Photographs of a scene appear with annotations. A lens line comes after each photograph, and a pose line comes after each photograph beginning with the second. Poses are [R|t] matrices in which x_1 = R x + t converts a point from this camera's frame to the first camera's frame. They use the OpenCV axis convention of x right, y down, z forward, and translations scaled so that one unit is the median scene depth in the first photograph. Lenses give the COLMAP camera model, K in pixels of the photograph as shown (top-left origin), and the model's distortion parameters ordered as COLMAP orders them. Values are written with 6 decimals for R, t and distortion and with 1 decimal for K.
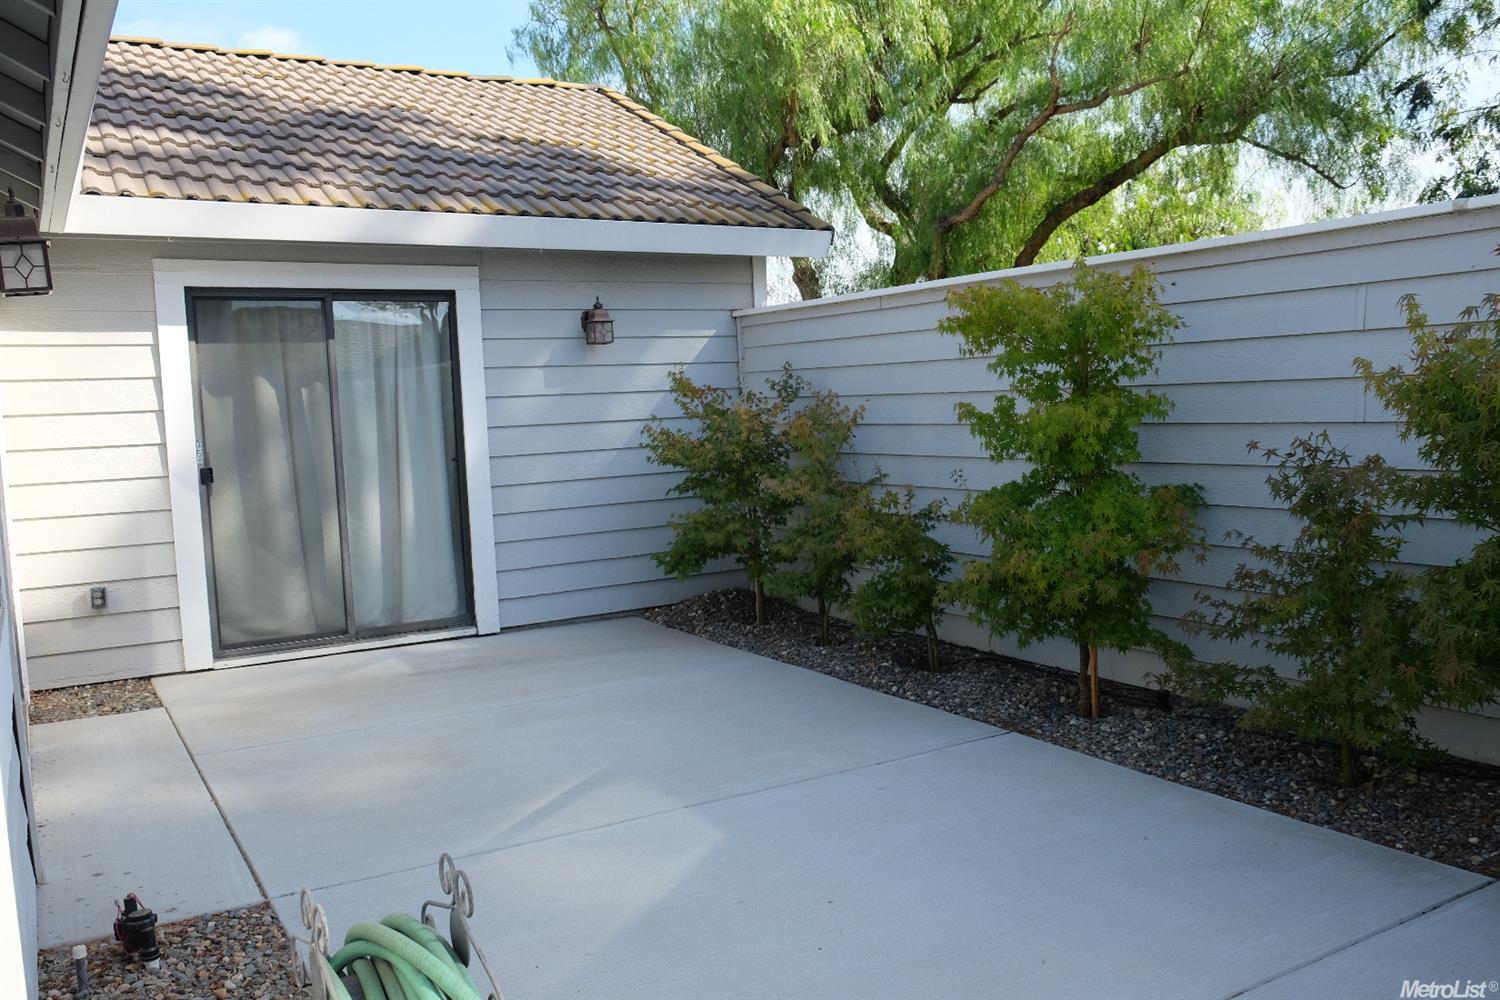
lens RADIAL K [[1198.9, 0, 742.7], [0, 1198.9, 502.7], [0, 0, 1]] dist [-0.052010, 0.067665]
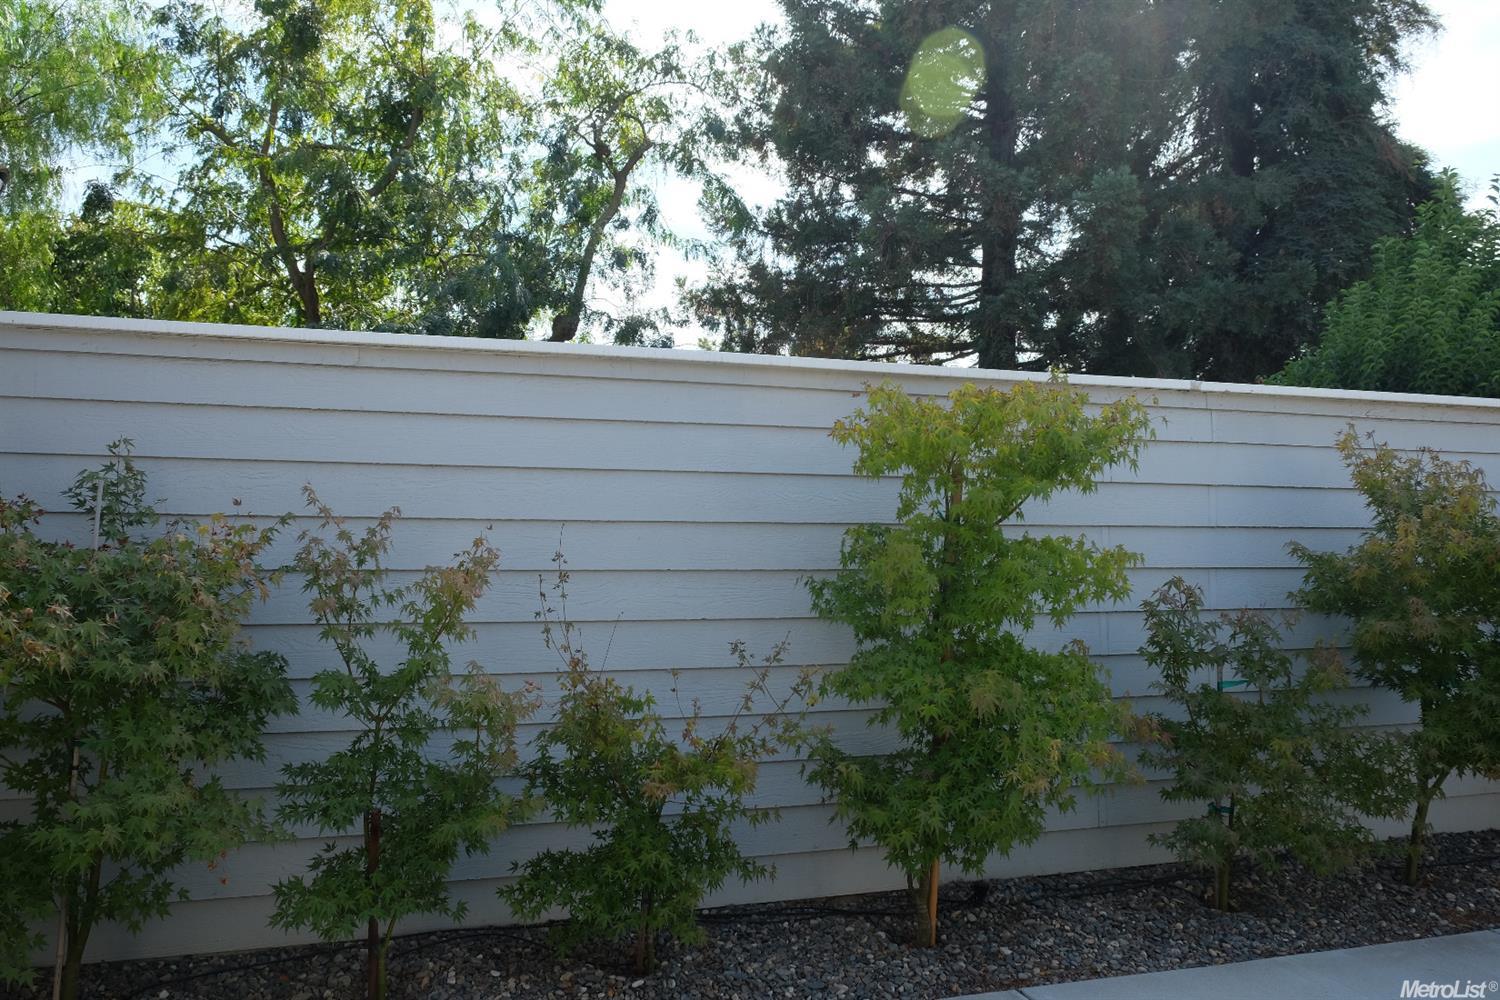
lens RADIAL K [[1198.9, 0, 742.7], [0, 1198.9, 502.7], [0, 0, 1]] dist [-0.052010, 0.067665]
pose [[0.220359, 0.051230, 0.974073, -0.376561], [0.056381, 0.996281, -0.065153, -0.048586], [-0.973788, 0.069276, 0.216651, 0.678529]]
